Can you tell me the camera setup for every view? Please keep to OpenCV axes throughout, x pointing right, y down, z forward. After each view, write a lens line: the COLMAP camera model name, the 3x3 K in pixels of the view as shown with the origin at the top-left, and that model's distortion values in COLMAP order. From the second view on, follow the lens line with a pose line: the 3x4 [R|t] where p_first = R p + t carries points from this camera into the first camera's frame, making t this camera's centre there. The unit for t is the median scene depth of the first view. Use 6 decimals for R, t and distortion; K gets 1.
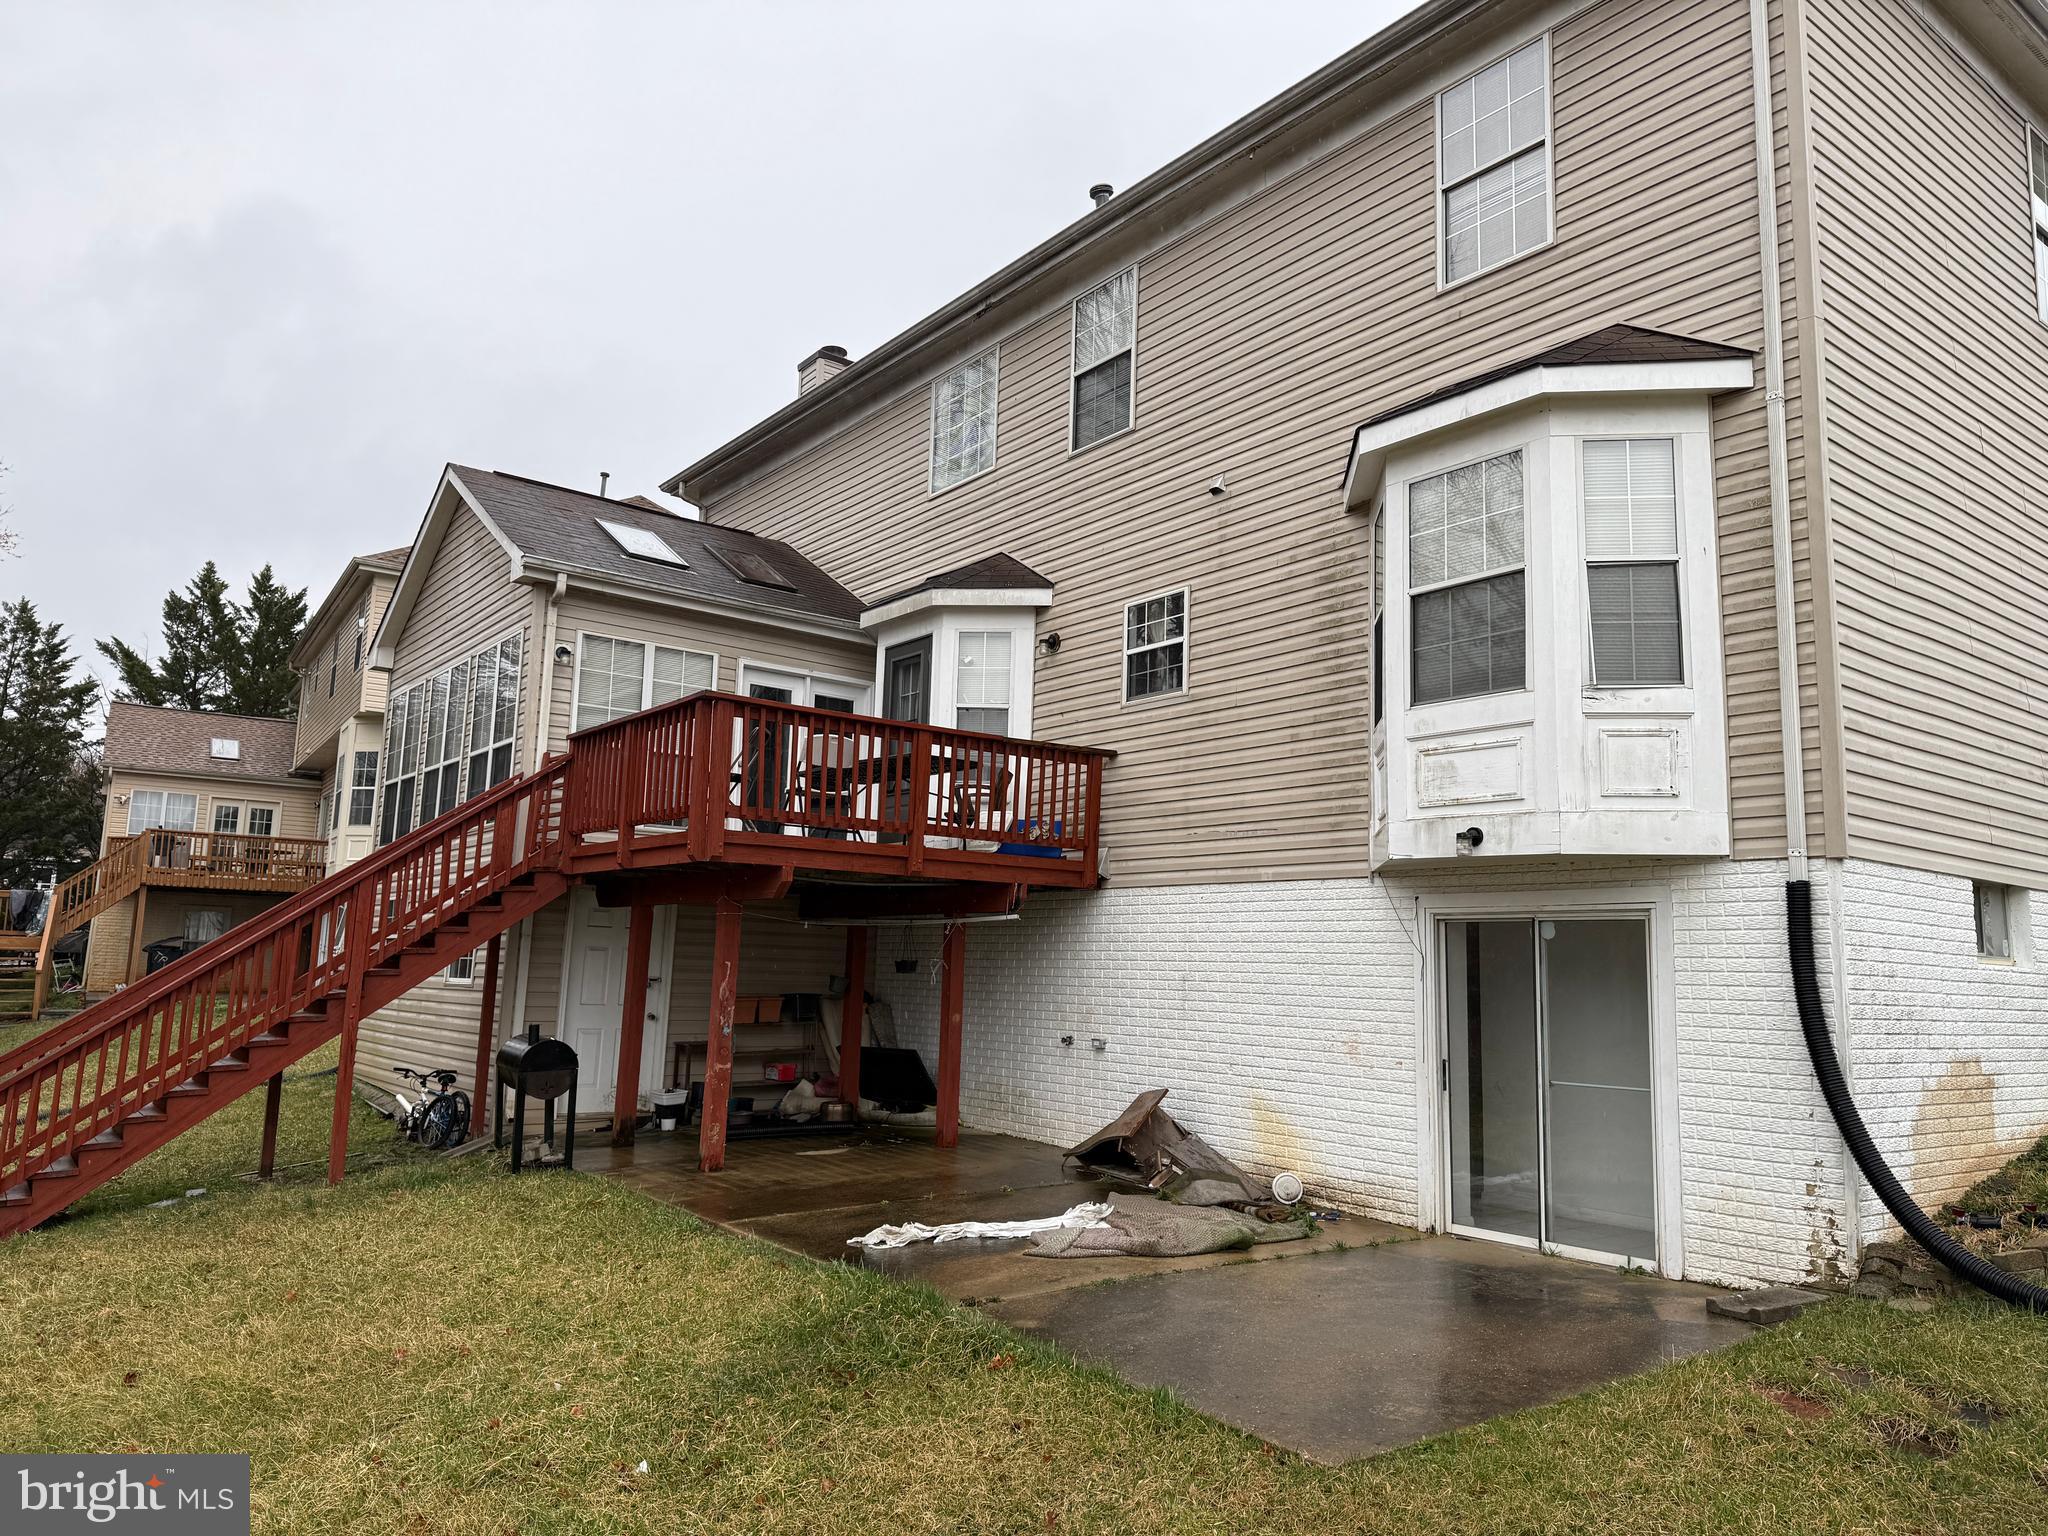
lens RADIAL K [[1618.3, 0, 974.0], [0, 1618.3, 712.1], [0, 0, 1]] dist [0.183814, -0.391034]
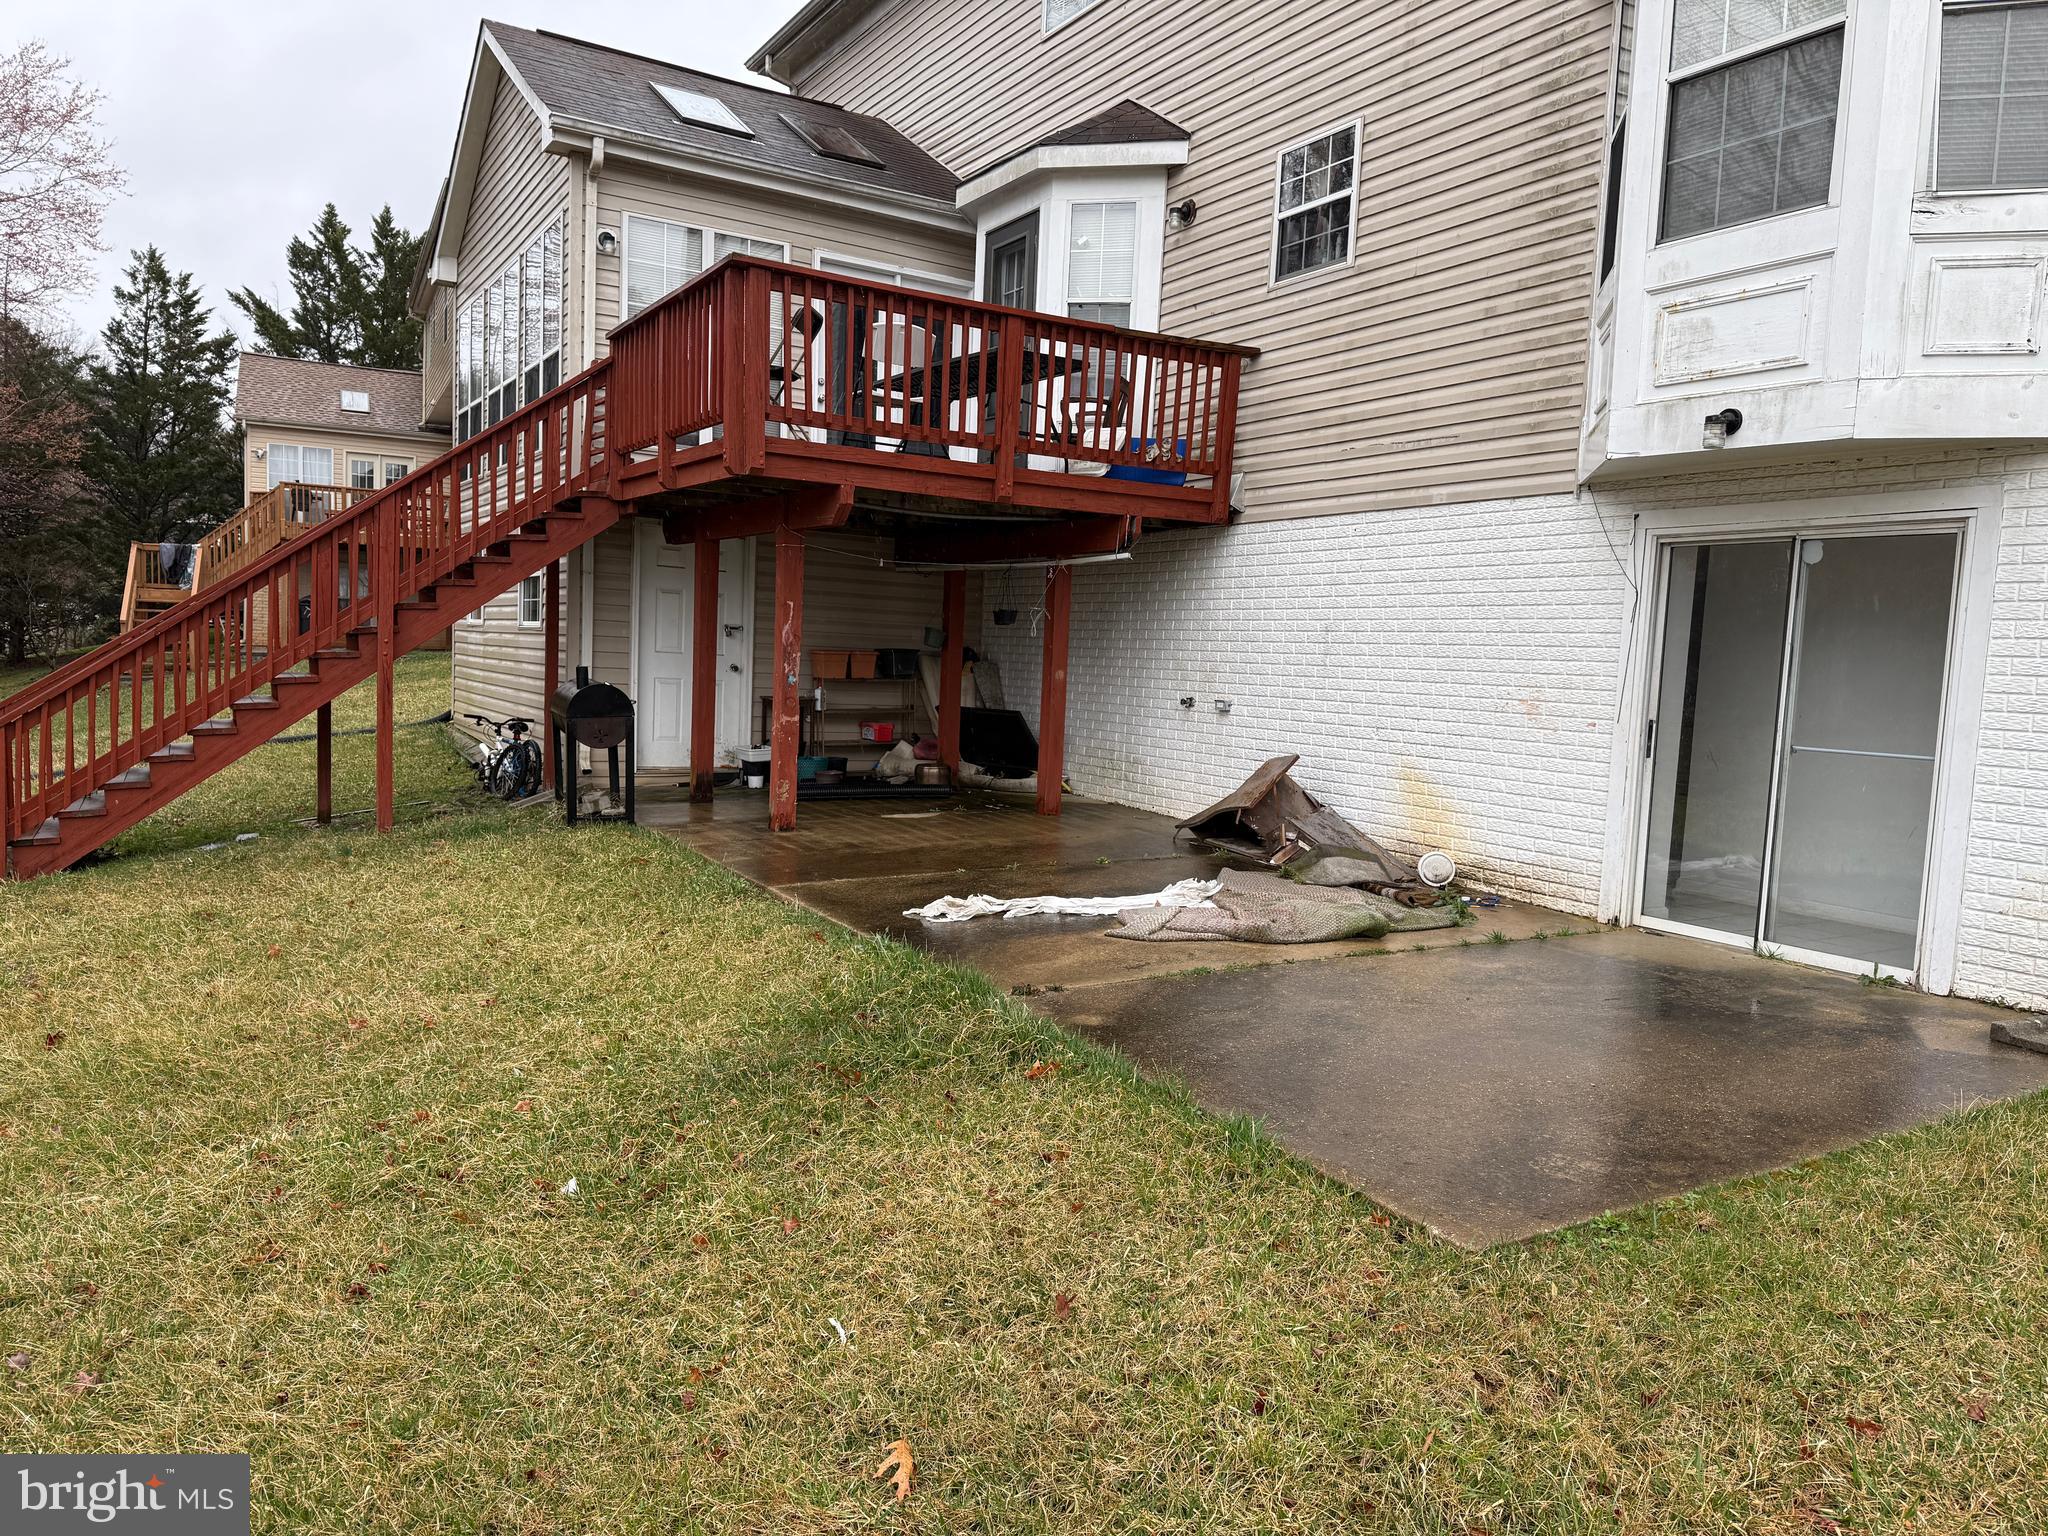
lens RADIAL K [[1408.9, 0, 1026.7], [0, 1408.9, 771.1], [0, 0, 1]] dist [0.074388, -0.085212]
pose [[0.994345, 0.023287, -0.103612, 0.053261], [0.000105, 0.975445, 0.220241, 0.076886], [0.106197, -0.219007, 0.969927, 0.270493]]
